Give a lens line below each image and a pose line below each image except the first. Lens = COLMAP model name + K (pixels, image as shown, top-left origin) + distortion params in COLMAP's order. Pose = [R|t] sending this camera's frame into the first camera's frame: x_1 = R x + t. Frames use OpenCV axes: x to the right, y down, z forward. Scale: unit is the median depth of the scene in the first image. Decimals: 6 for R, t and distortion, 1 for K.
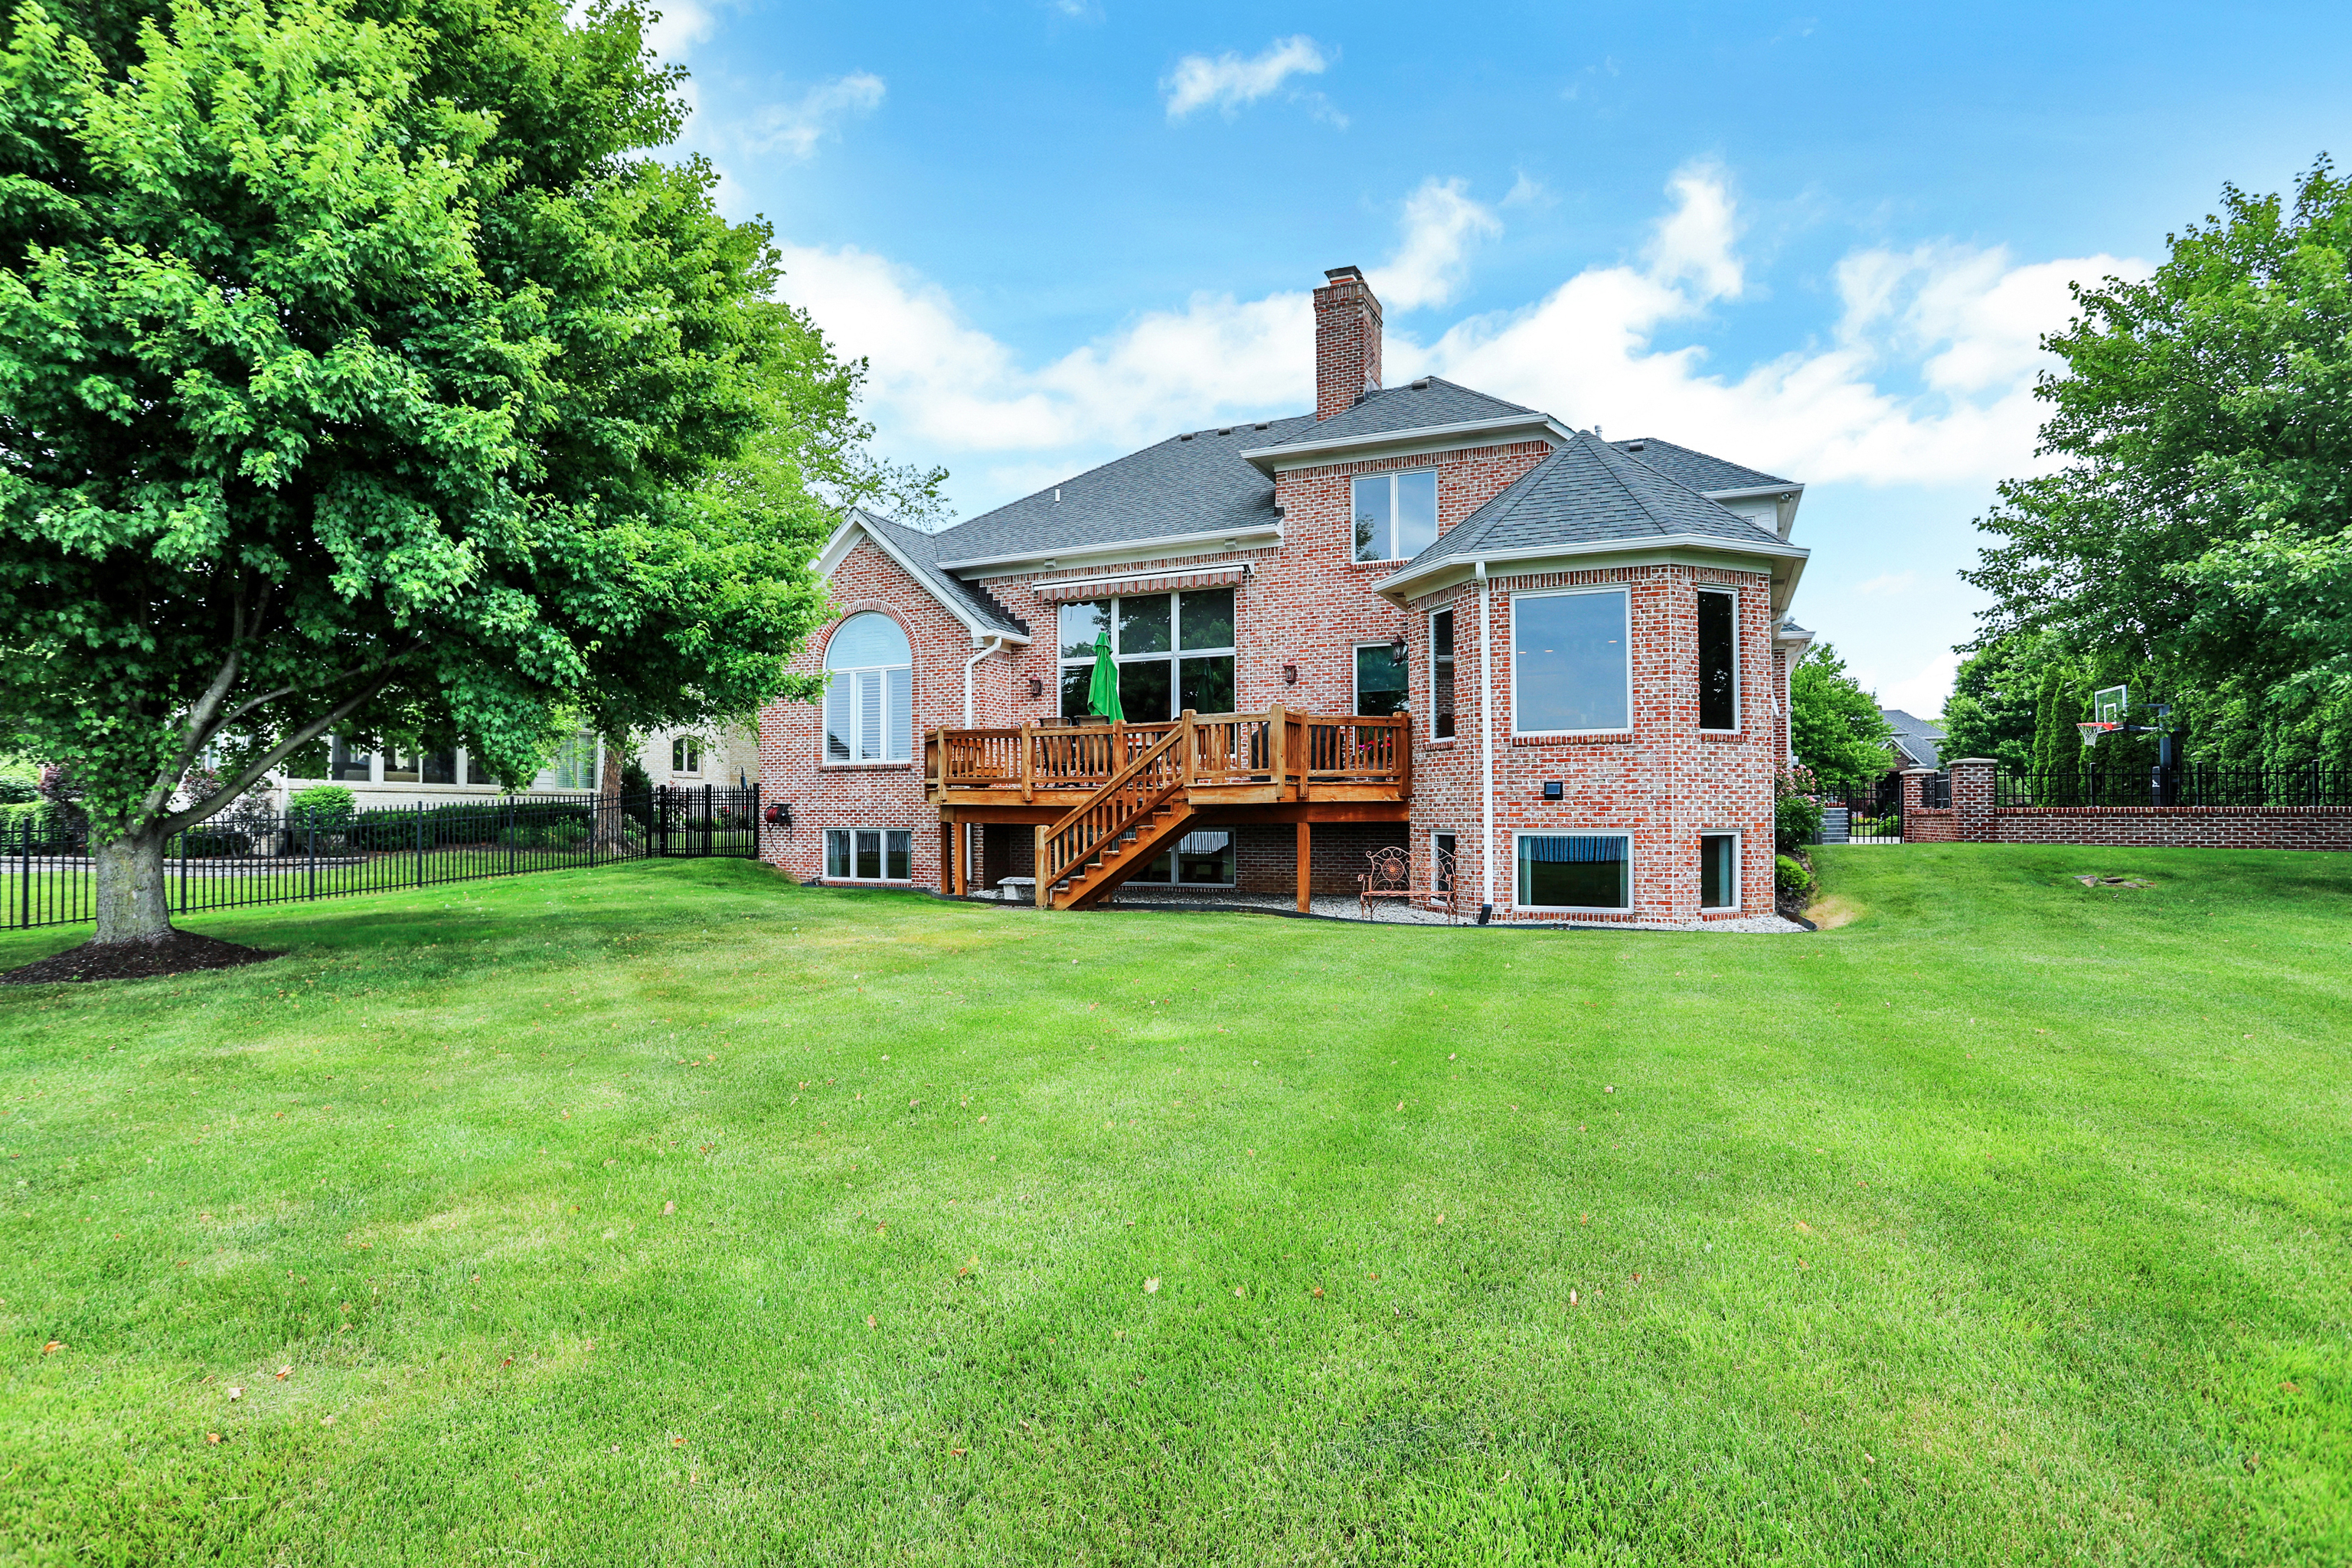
lens RADIAL K [[1192.9, 0, 1160.7], [0, 1192.9, 781.0], [0, 0, 1]] dist [-0.080684, 0.036499]
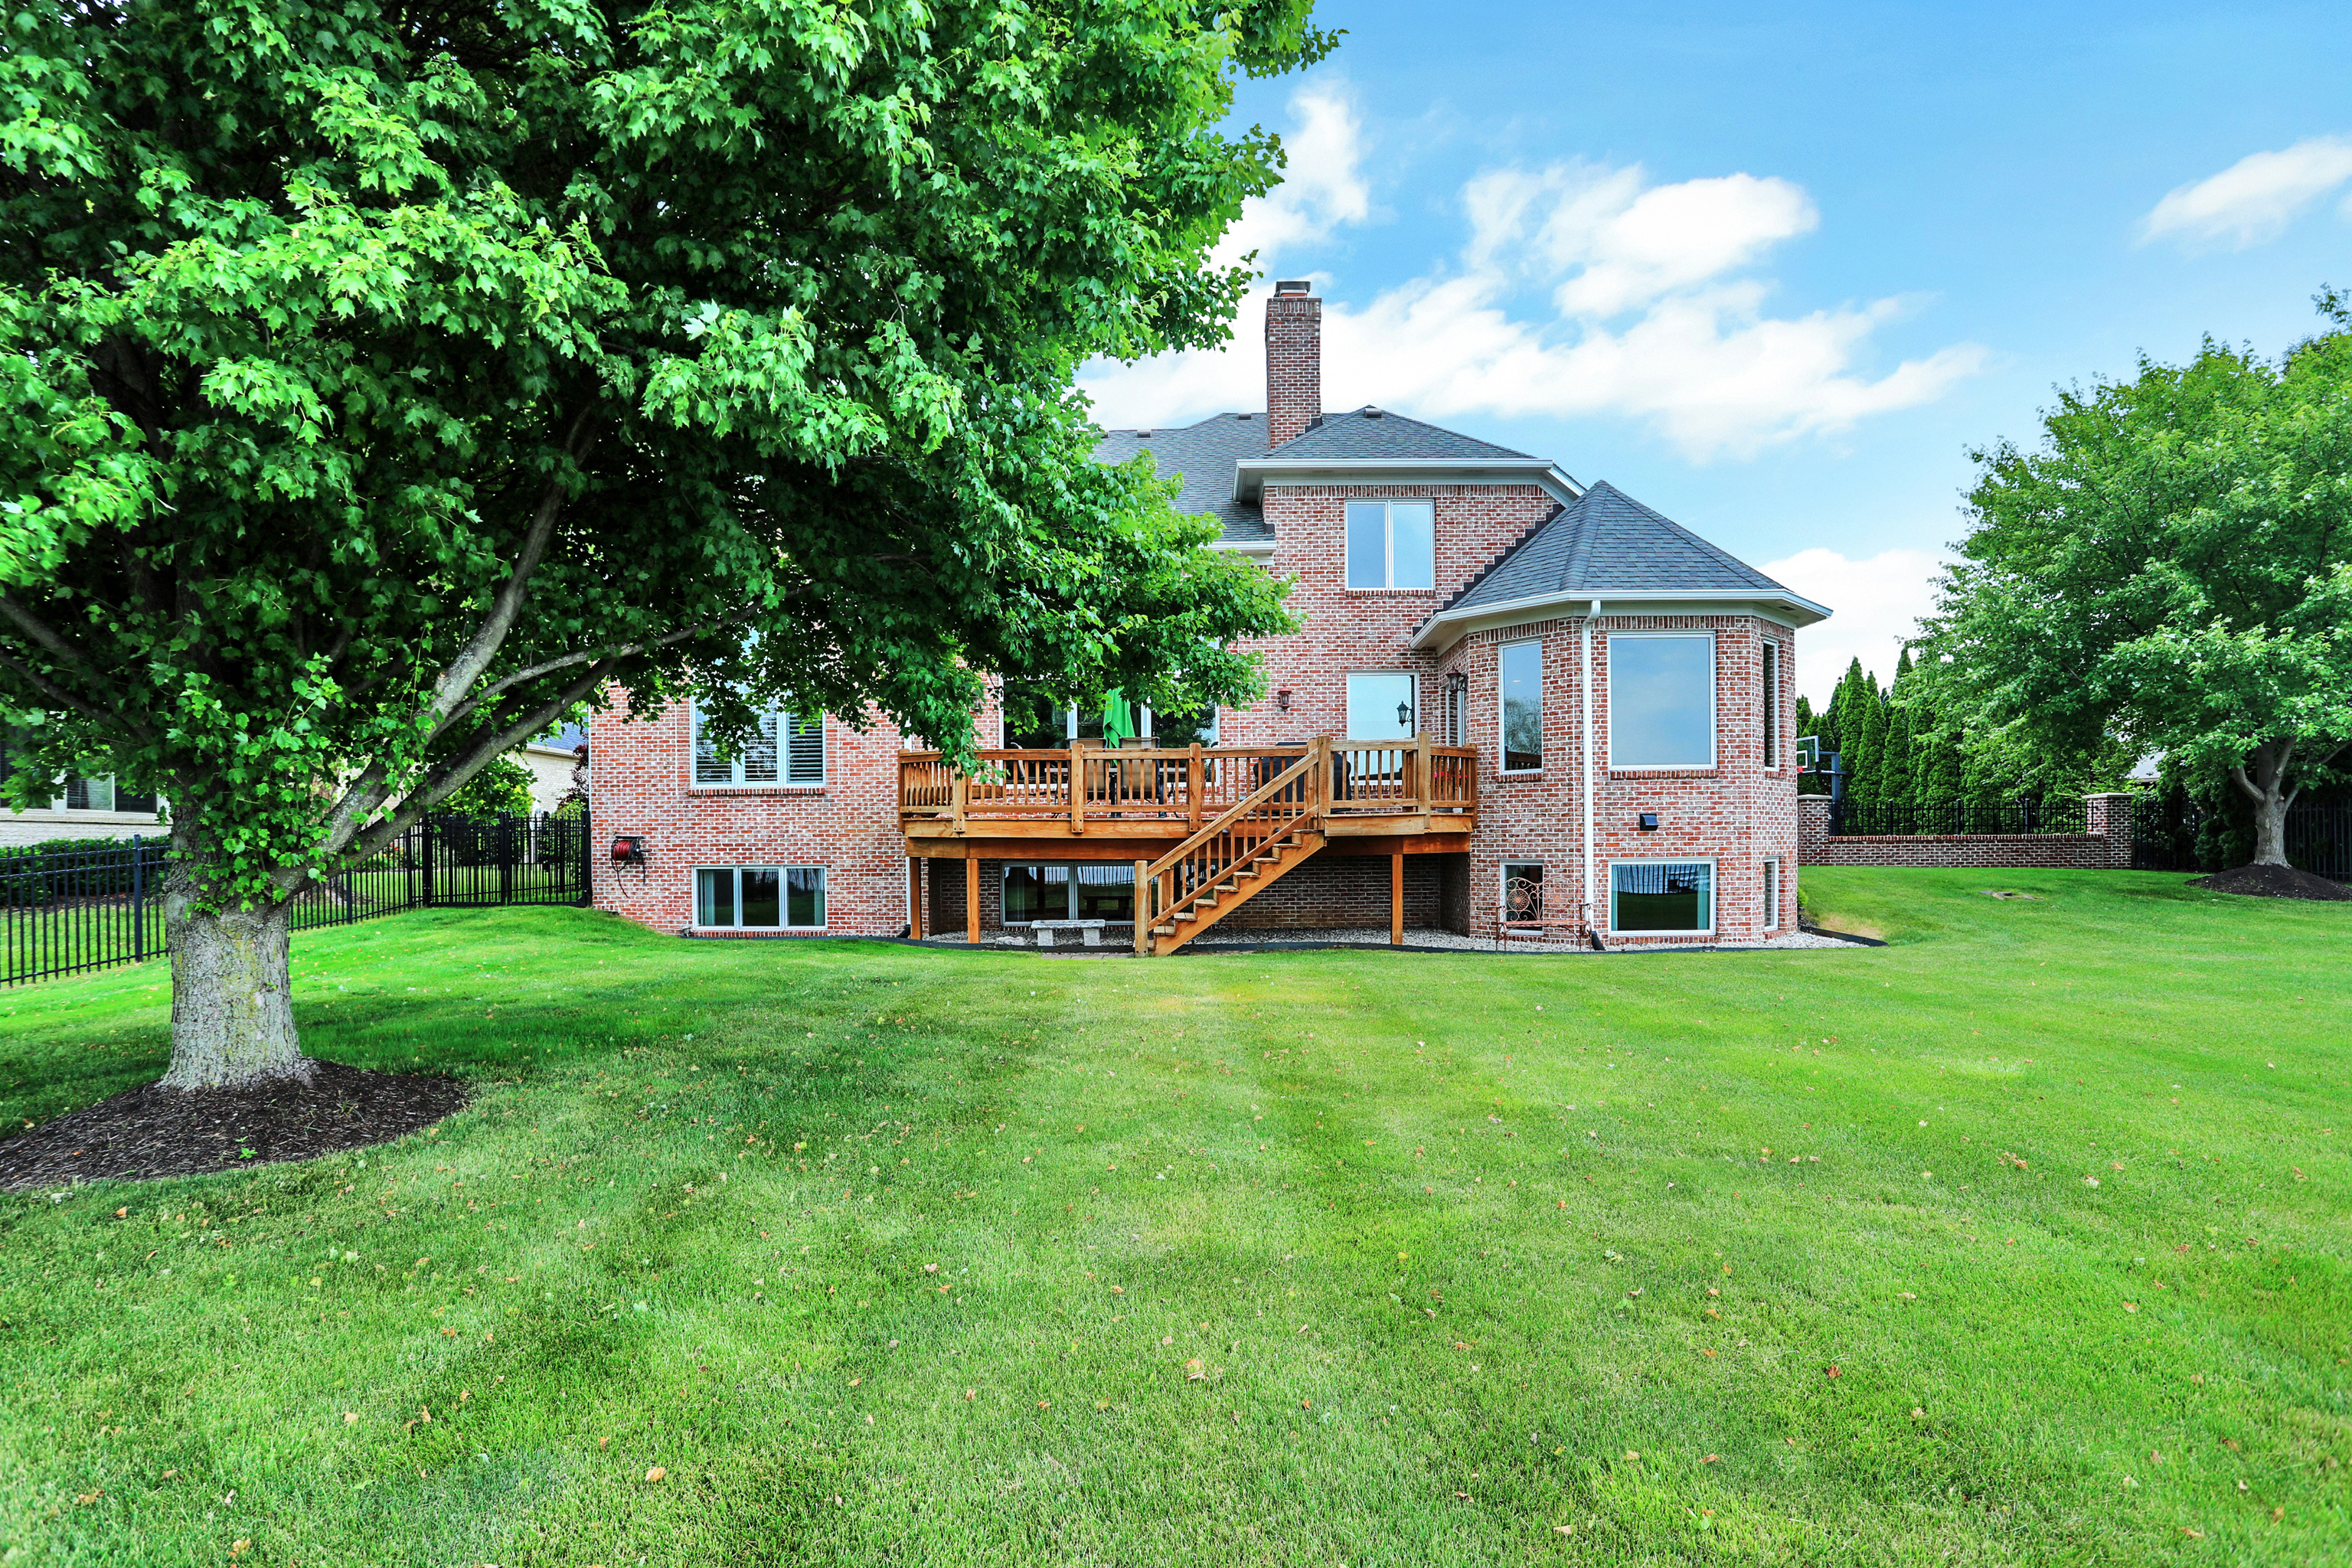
lens RADIAL K [[1217.6, 0, 1171.4], [0, 1217.6, 832.1], [0, 0, 1]] dist [-0.081896, 0.038769]
pose [[0.917189, -0.002234, 0.398446, -0.444715], [-0.004924, 0.999844, 0.016941, 0.001030], [-0.398422, -0.017500, 0.917035, 0.167112]]
